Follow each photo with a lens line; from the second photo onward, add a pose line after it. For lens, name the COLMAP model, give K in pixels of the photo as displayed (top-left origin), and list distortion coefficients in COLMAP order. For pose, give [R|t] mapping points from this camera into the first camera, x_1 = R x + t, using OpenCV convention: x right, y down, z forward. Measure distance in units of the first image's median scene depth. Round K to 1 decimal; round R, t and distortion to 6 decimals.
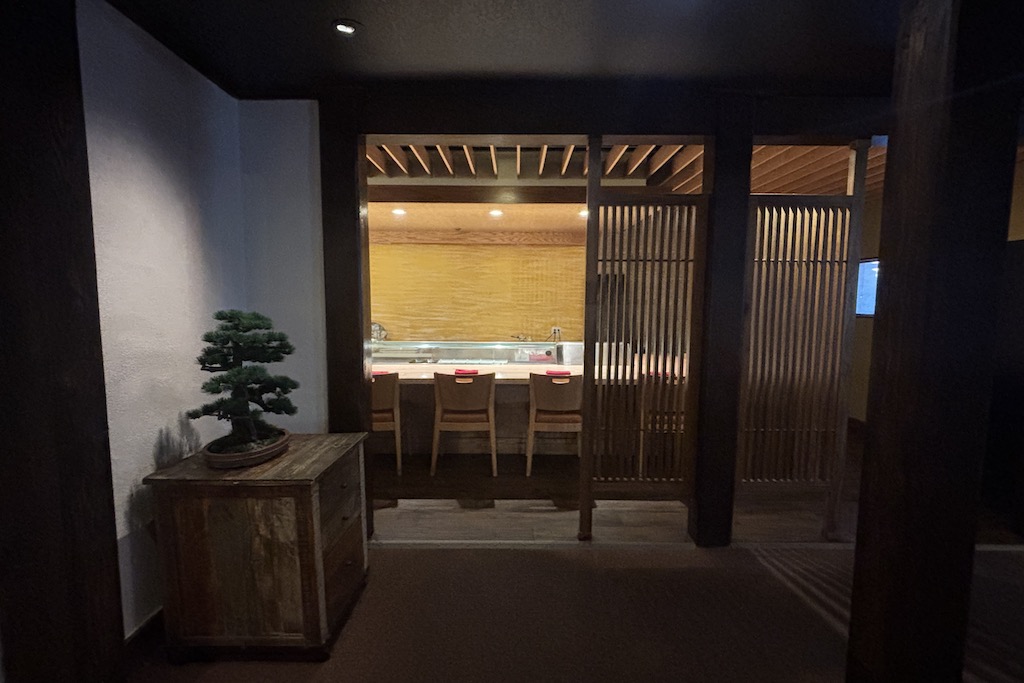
lens RADIAL K [[486.3, 0, 513.2], [0, 486.3, 344.0], [0, 0, 1]] dist [-0.000137, 0.000000]
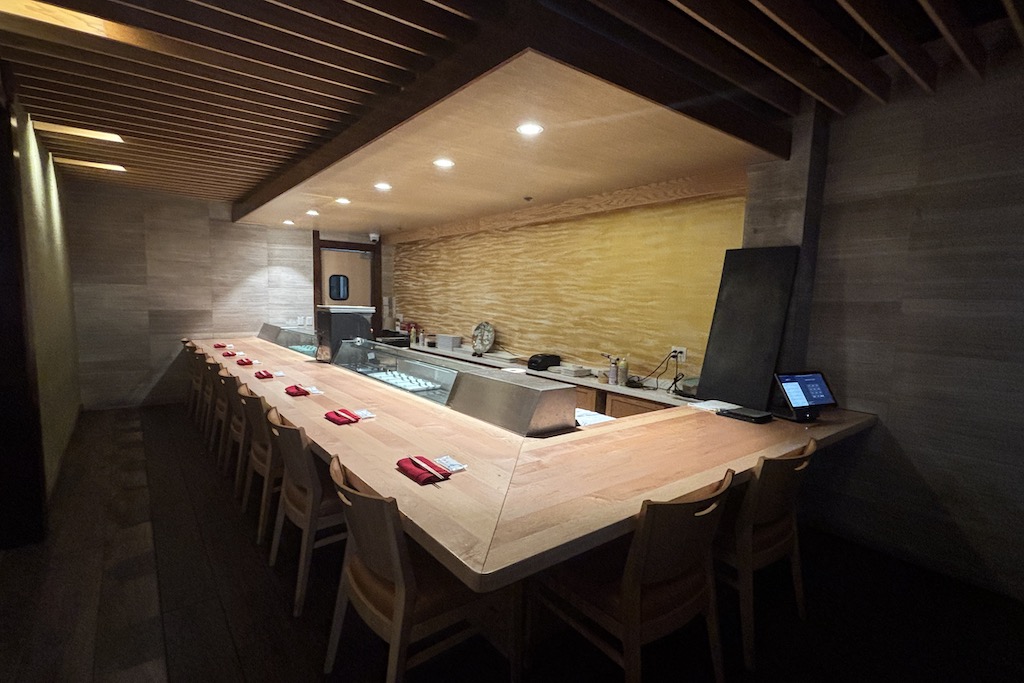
lens RADIAL K [[483.5, 0, 510.1], [0, 483.5, 345.3], [0, 0, 1]] dist [0.003687, 0.000359]
pose [[0.612982, 0.086115, -0.785389, 0.413579], [-0.088665, 0.995261, 0.039926, -0.041518], [0.785106, 0.045163, 0.617713, 0.495272]]
